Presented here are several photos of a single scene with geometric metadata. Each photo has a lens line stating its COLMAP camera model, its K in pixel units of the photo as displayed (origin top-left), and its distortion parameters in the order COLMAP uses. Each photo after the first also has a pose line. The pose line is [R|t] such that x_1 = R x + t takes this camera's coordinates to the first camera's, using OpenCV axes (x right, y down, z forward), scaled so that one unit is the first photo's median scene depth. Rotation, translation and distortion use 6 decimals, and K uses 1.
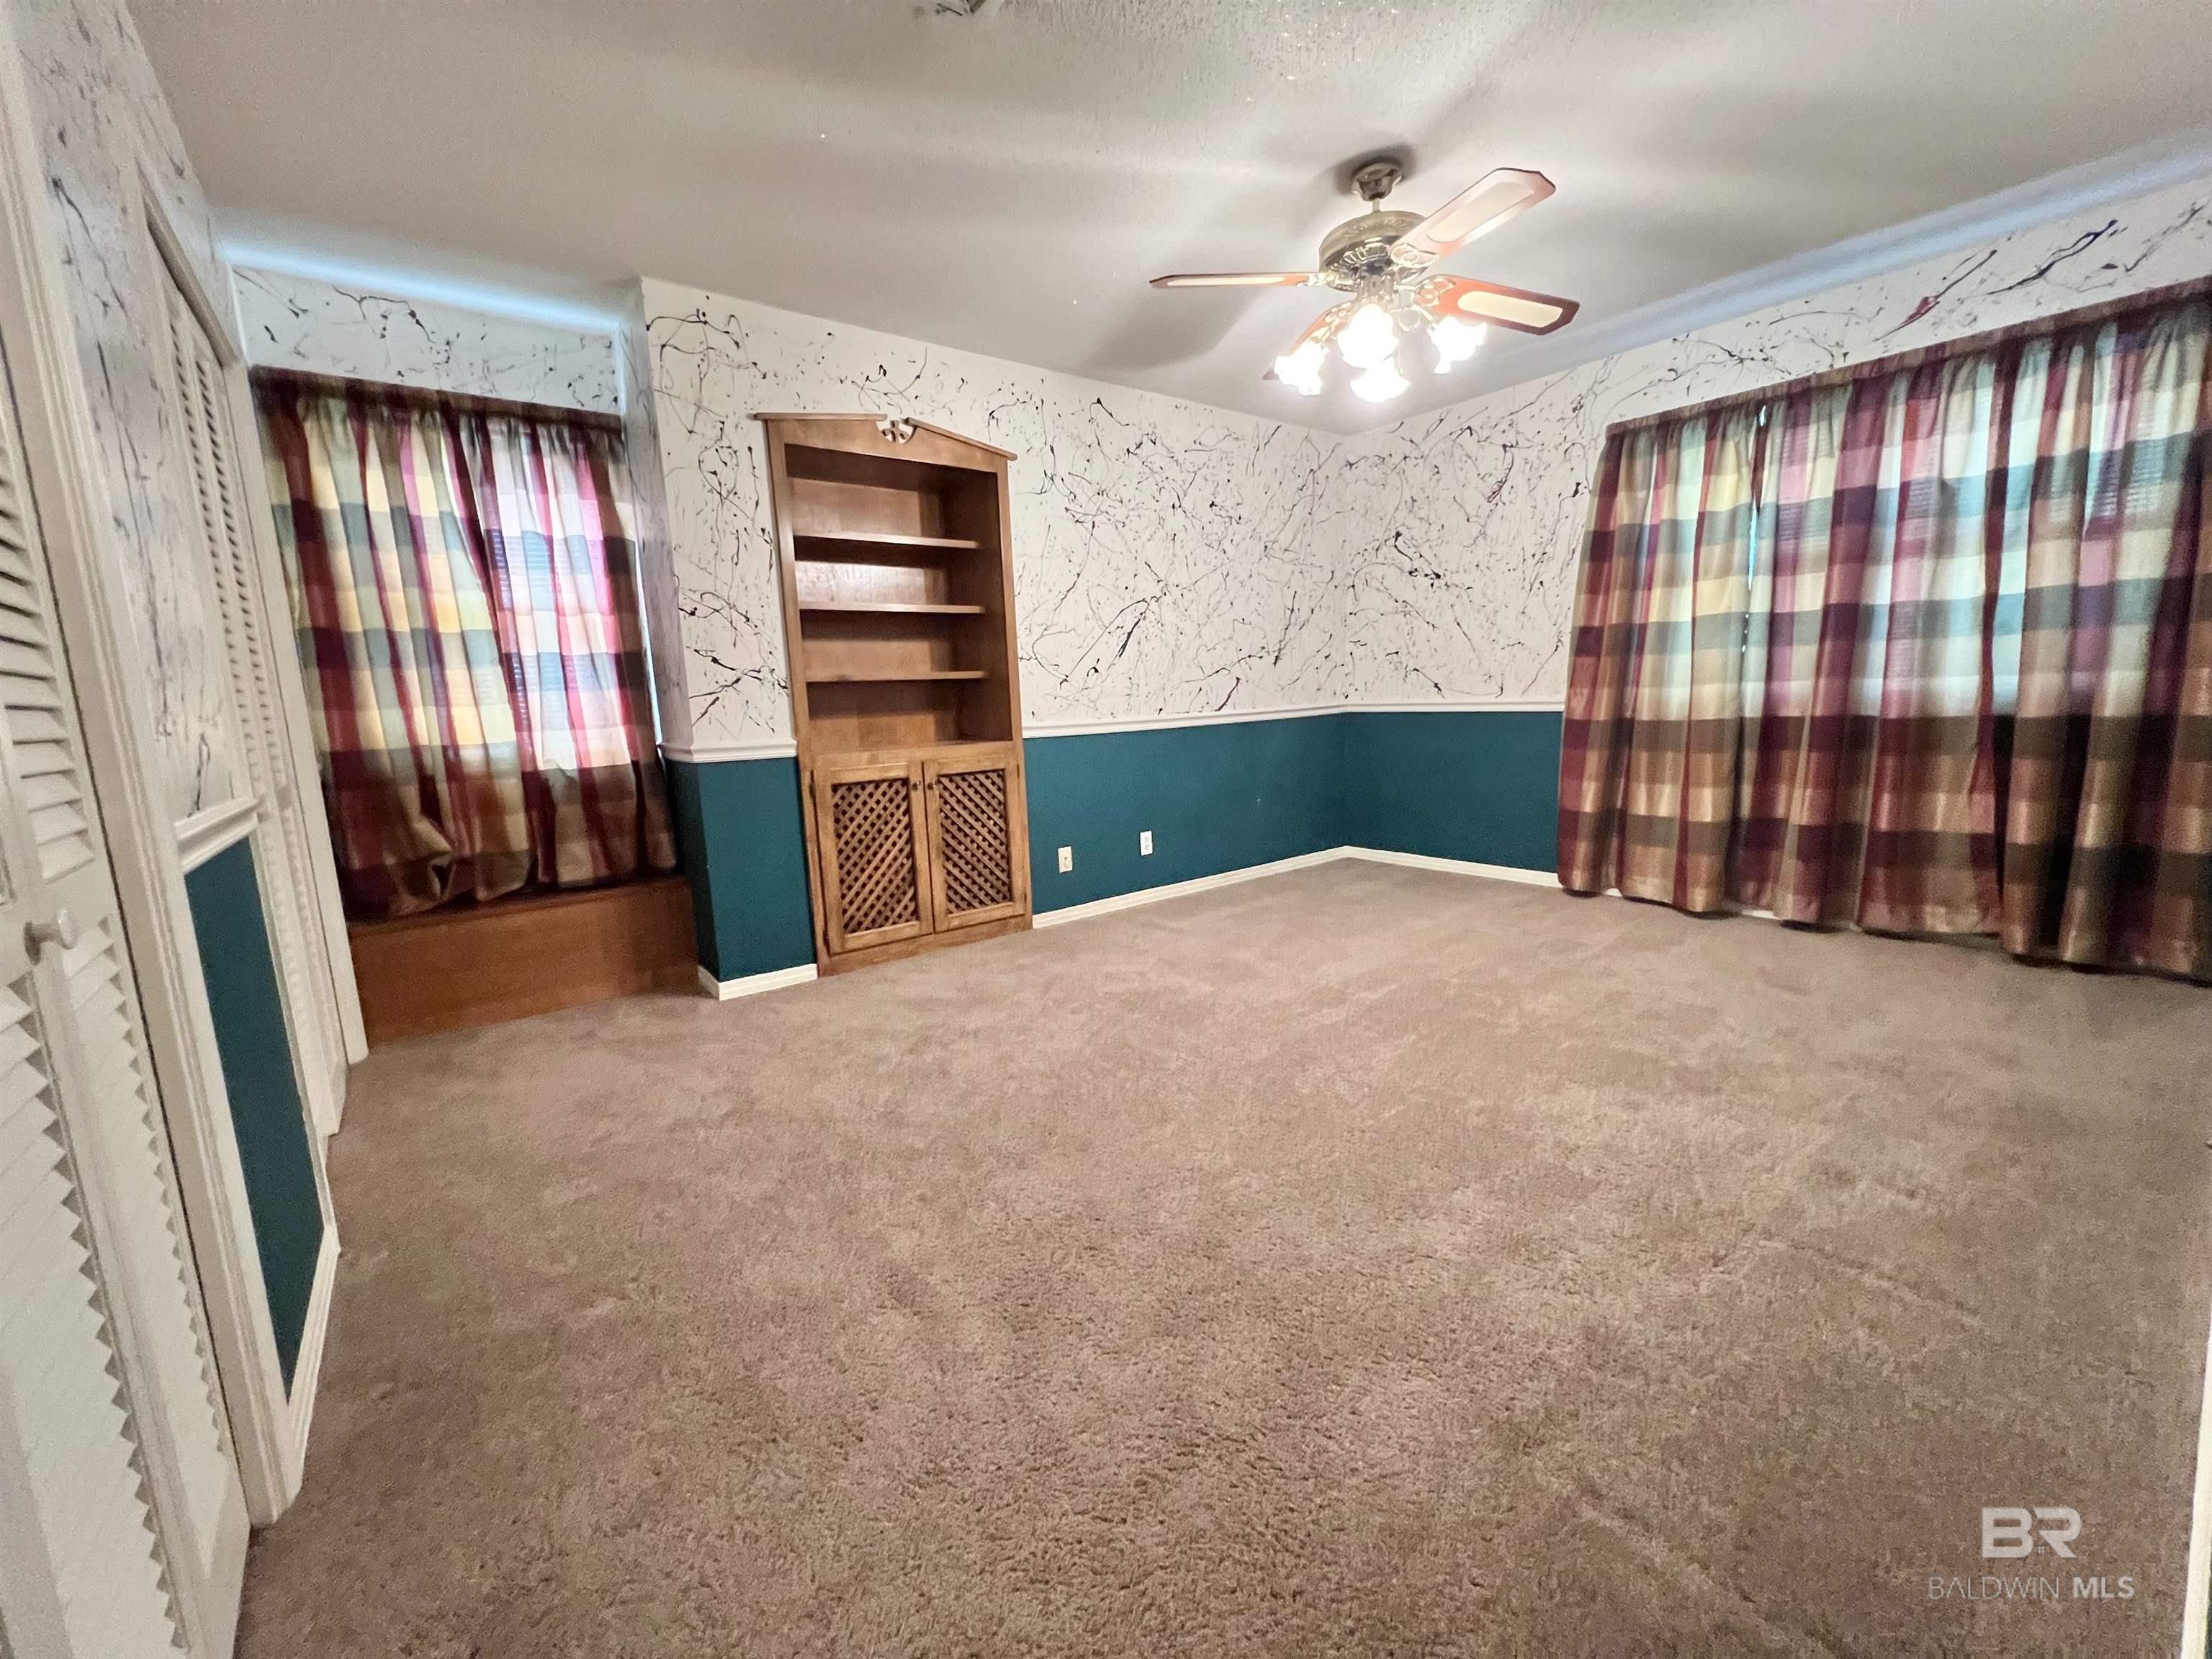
lens RADIAL K [[887.8, 0, 1109.3], [0, 887.8, 832.8], [0, 0, 1]] dist [-0.002365, 0.000667]
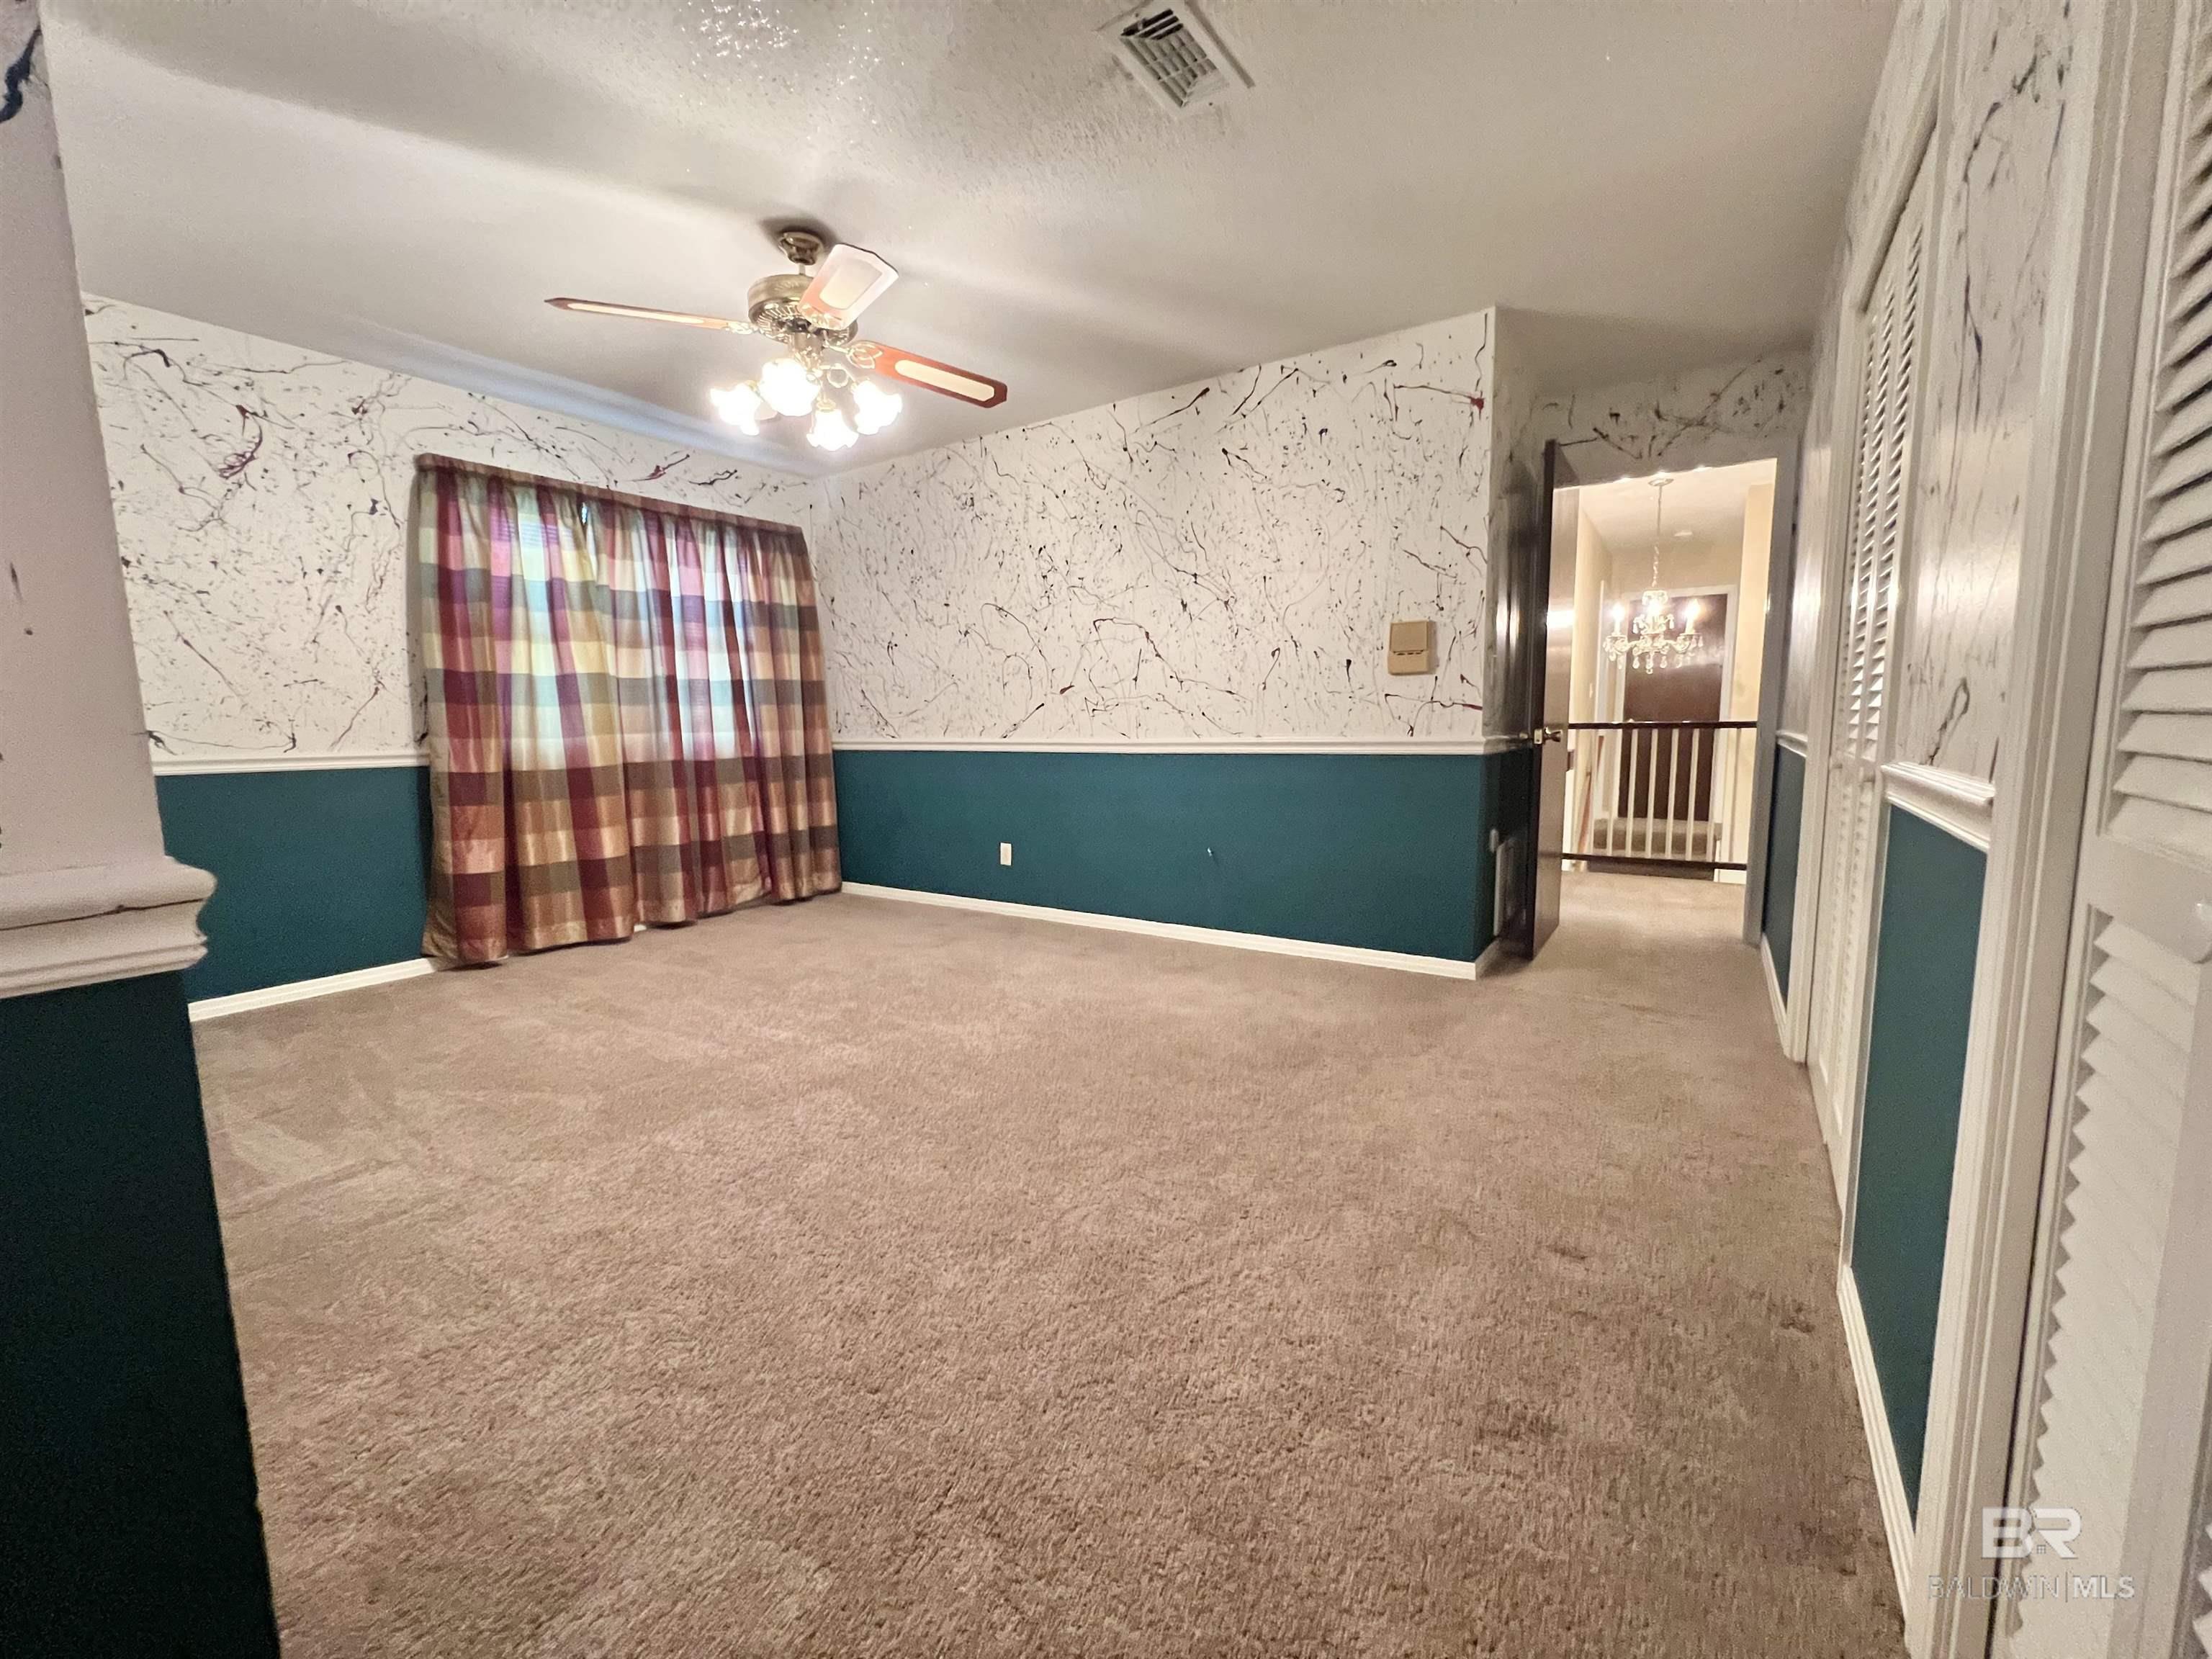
lens RADIAL K [[888.0, 0, 1106.0], [0, 888.0, 829.5], [0, 0, 1]] dist [-0.000152, 0.000145]
pose [[-0.304459, -0.069172, 0.950011, -0.590480], [0.175858, 0.976133, 0.127433, -0.081155], [-0.936151, 0.205865, -0.285028, 0.744839]]
